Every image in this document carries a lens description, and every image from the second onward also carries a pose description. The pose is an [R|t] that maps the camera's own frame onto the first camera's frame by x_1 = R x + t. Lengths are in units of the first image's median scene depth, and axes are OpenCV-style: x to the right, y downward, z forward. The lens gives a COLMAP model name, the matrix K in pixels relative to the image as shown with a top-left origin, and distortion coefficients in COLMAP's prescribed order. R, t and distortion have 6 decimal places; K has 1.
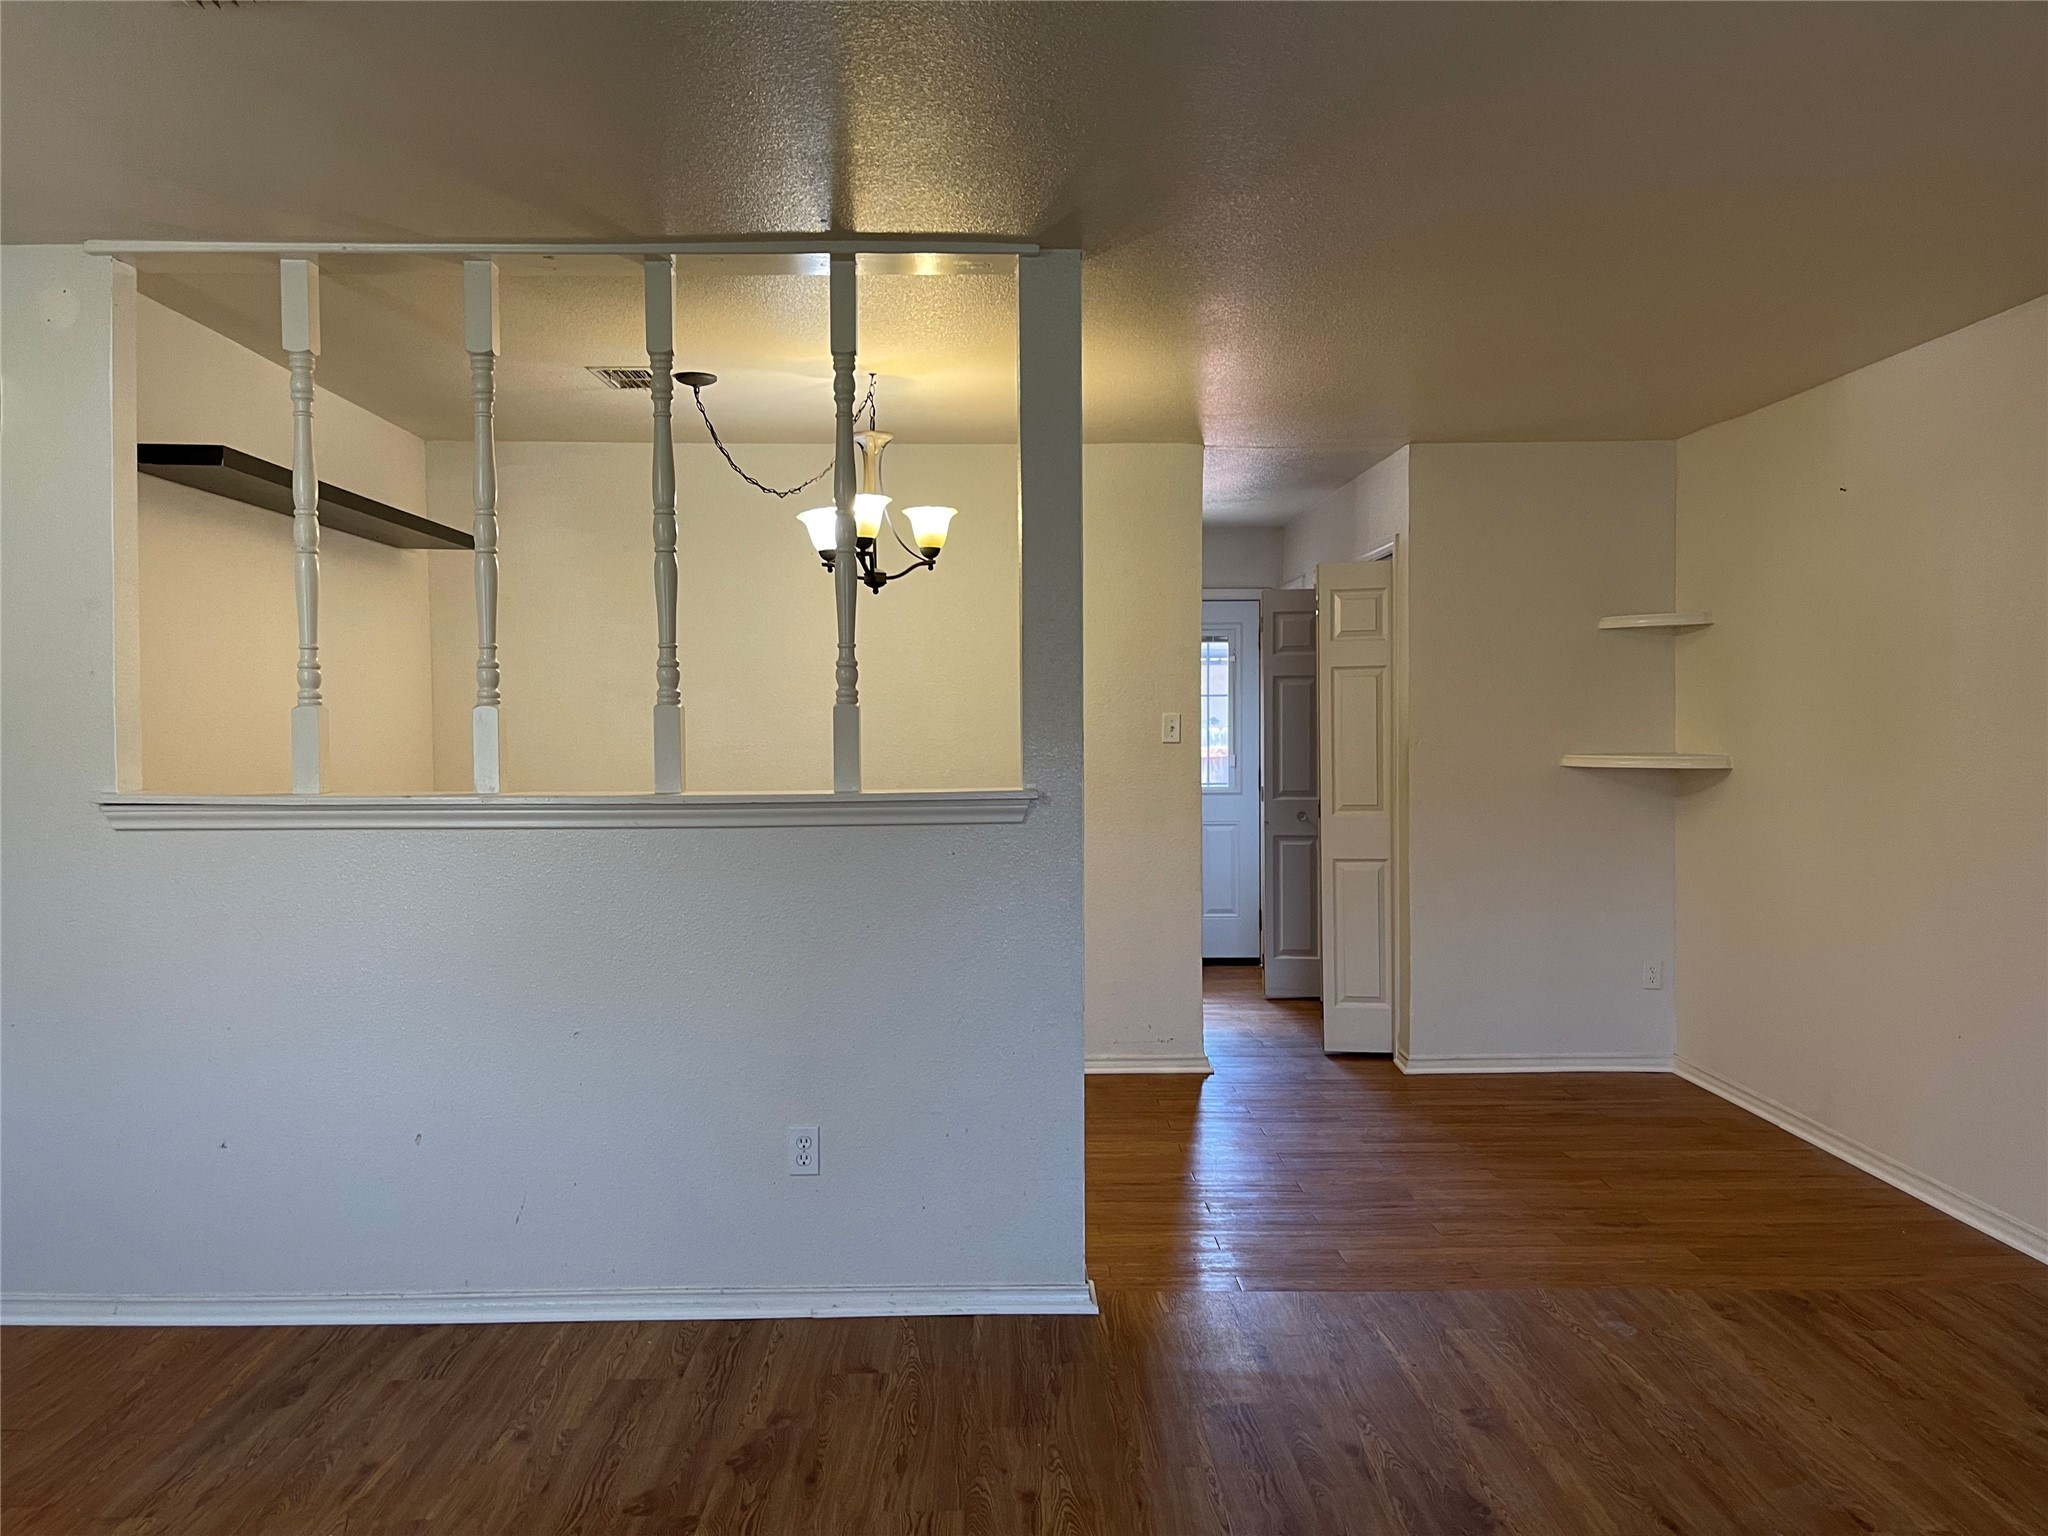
lens RADIAL K [[1556.6, 0, 1036.3], [0, 1556.6, 771.0], [0, 0, 1]] dist [0.069057, -0.086049]
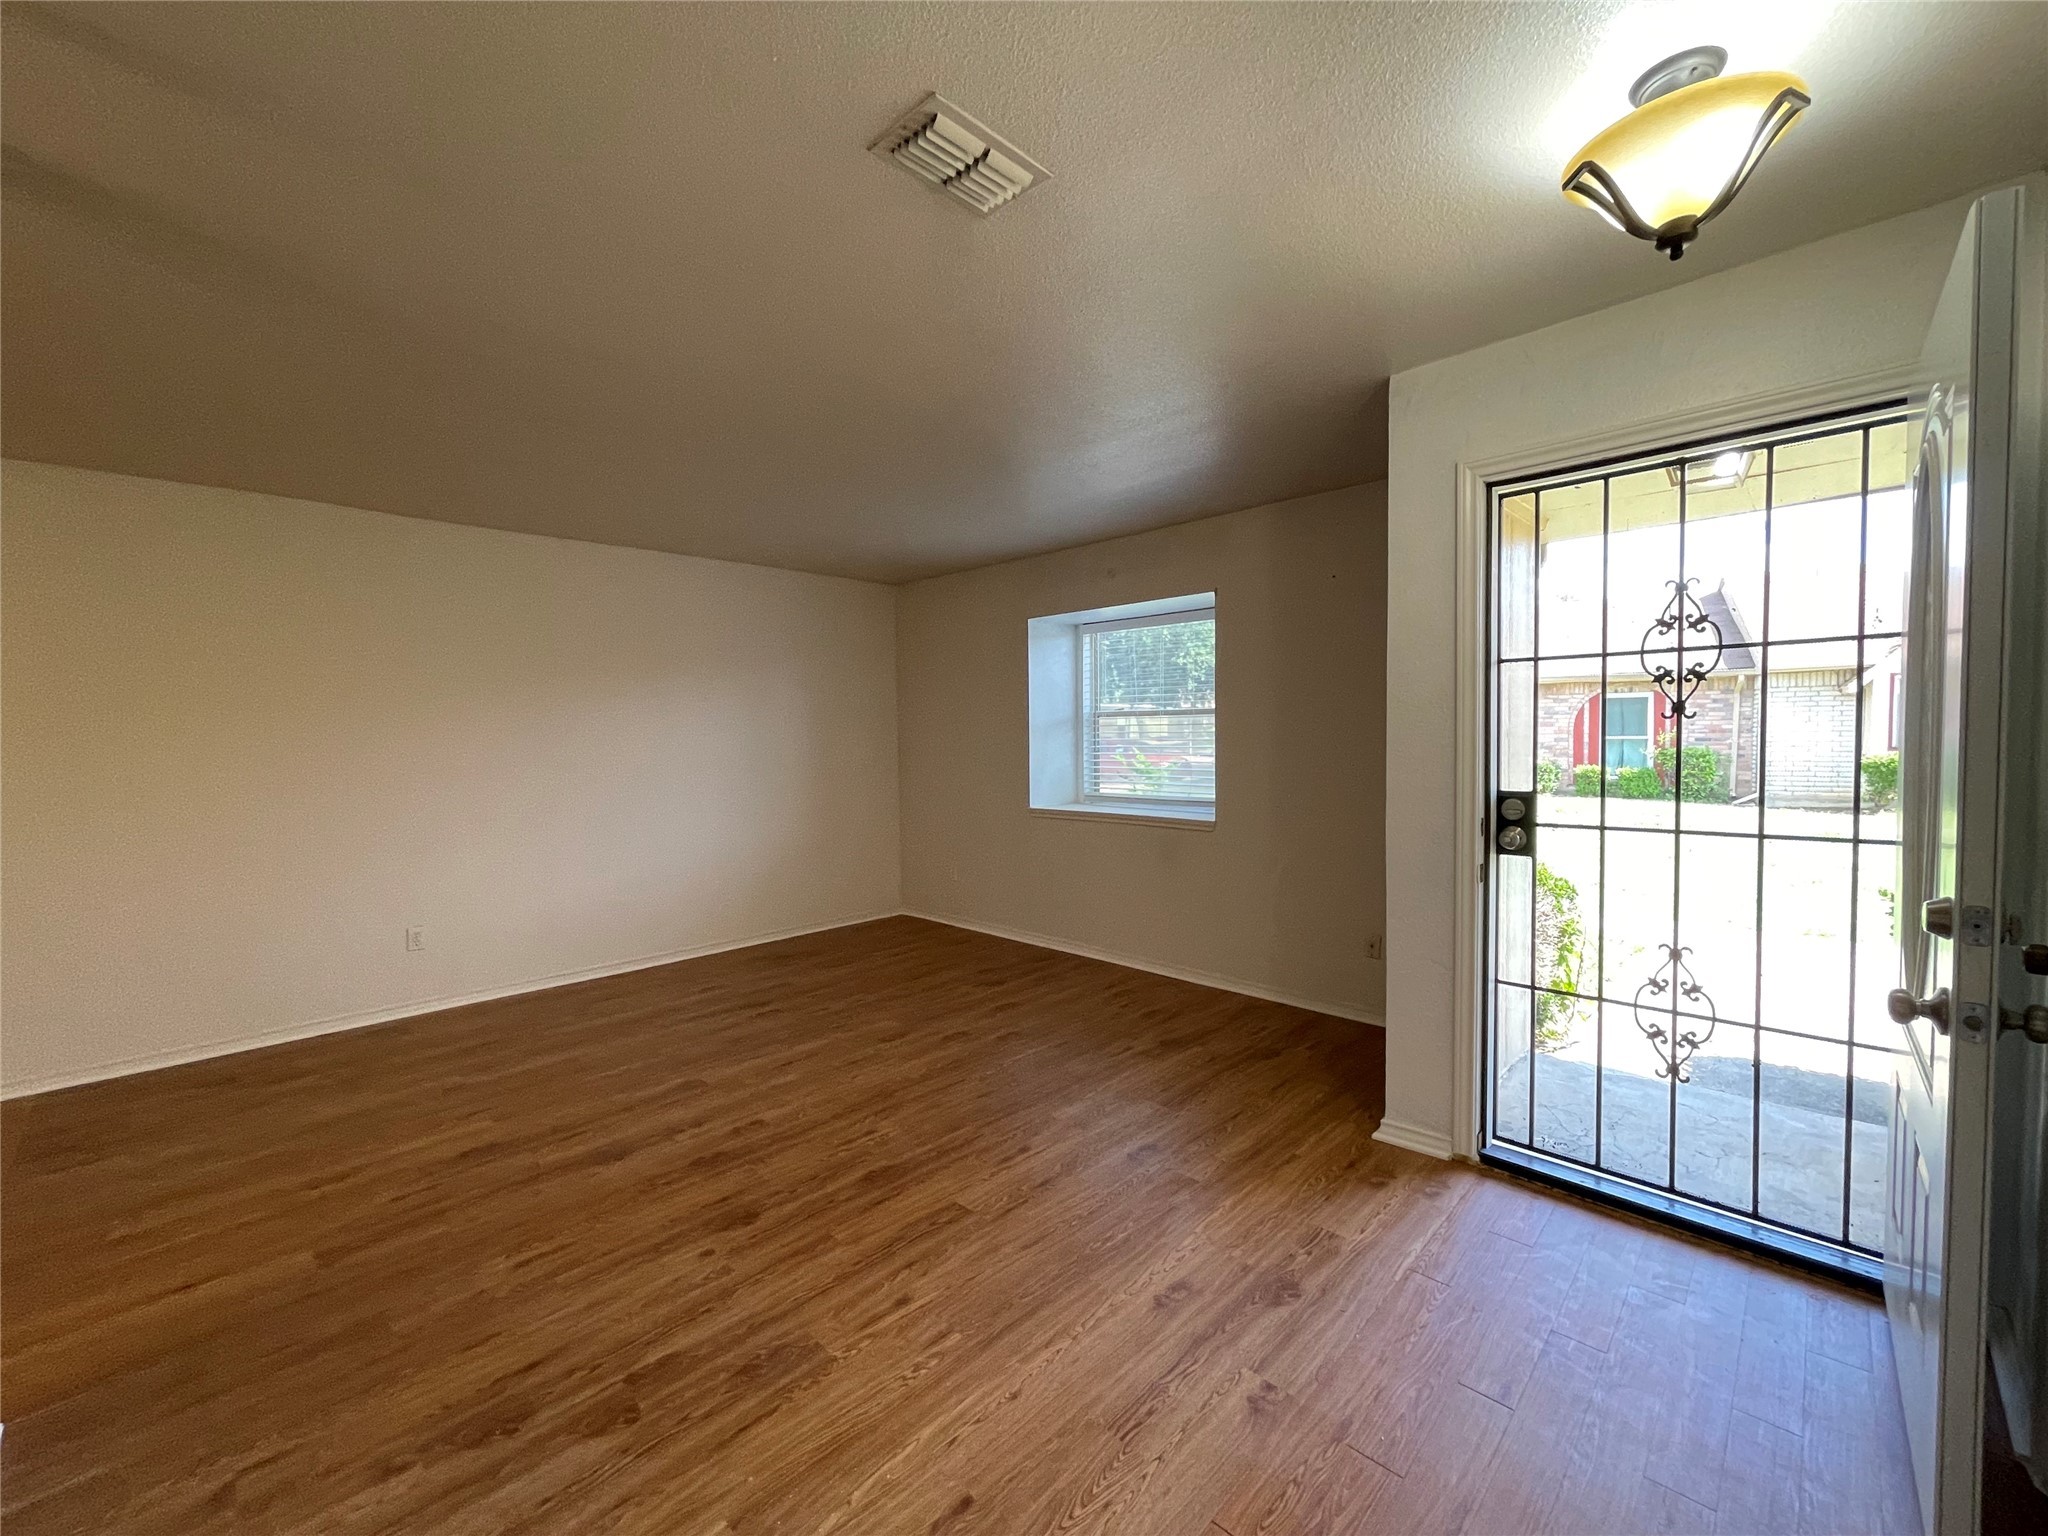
lens RADIAL K [[835.4, 0, 1018.3], [0, 835.4, 769.2], [0, 0, 1]] dist [0.002101, 0.000476]
pose [[-0.701323, -0.013473, 0.712716, -0.852024], [0.043613, 0.997137, 0.061767, -0.021004], [-0.711508, 0.074402, -0.698728, 1.157522]]
